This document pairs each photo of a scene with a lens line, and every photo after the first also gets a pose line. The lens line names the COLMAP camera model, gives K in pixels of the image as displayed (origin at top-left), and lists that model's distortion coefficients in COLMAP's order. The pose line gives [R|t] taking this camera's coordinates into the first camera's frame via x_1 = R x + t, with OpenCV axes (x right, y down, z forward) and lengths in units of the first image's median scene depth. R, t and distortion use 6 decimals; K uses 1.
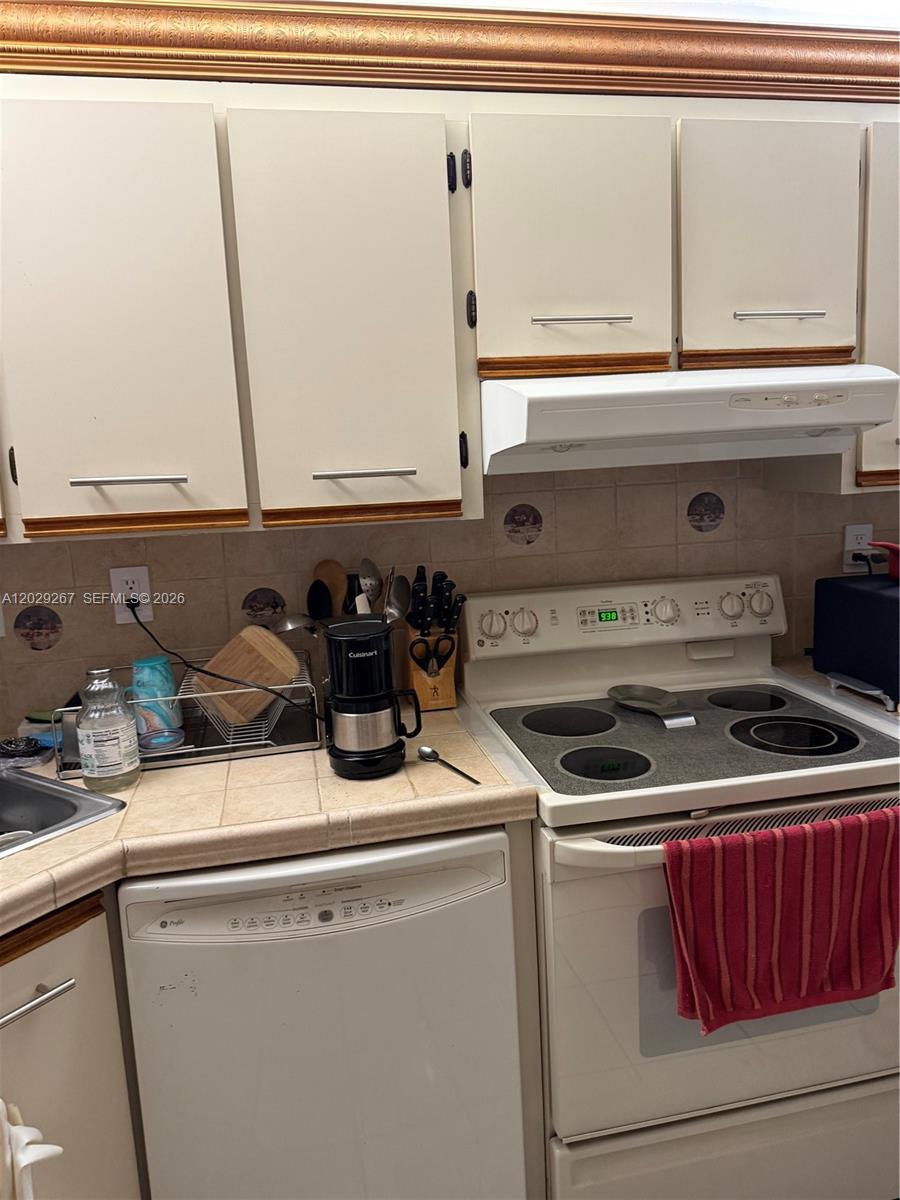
lens RADIAL K [[848.6, 0, 449.5], [0, 848.6, 599.3], [0, 0, 1]] dist [0.019767, -0.044154]
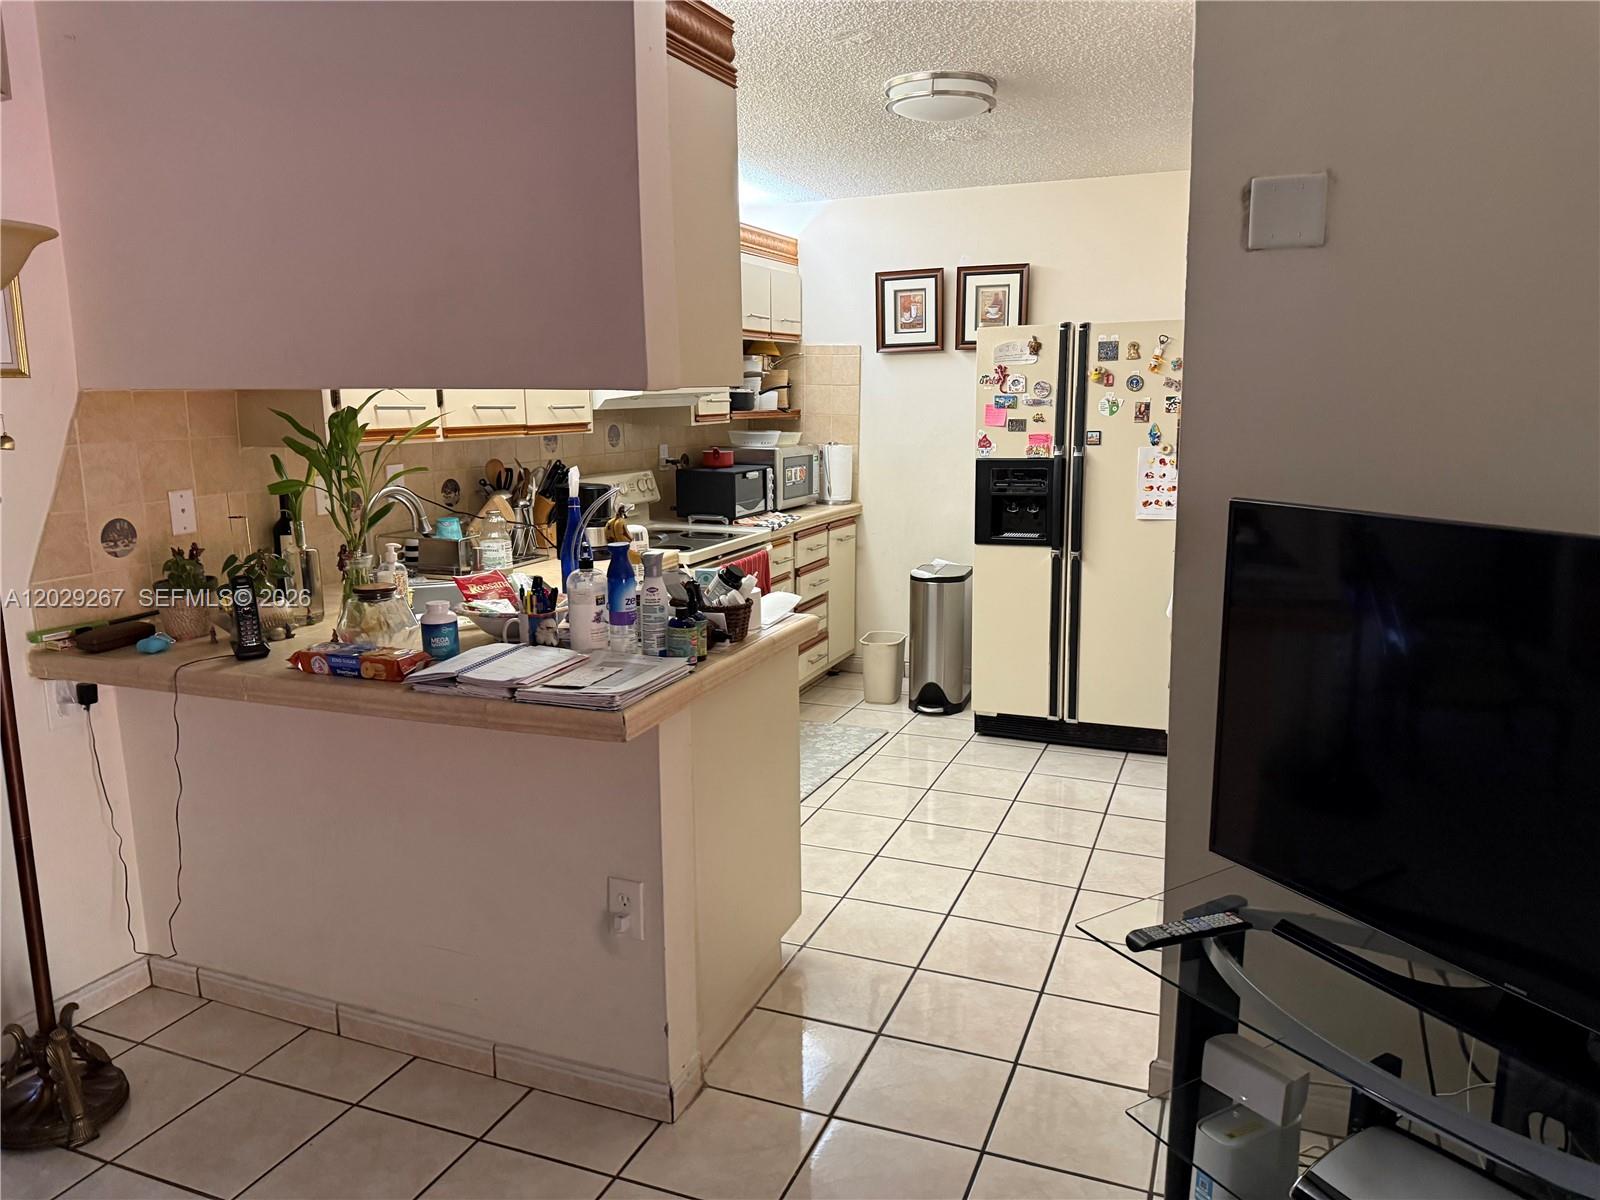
lens RADIAL K [[1131.5, 0, 799.9], [0, 1131.5, 597.8], [0, 0, 1]] dist [0.019767, -0.044154]
pose [[0.553730, -0.107454, 0.825734, -1.675698], [0.114807, 0.992020, 0.052105, 0.175088], [-0.824744, 0.065948, 0.561648, -0.711372]]
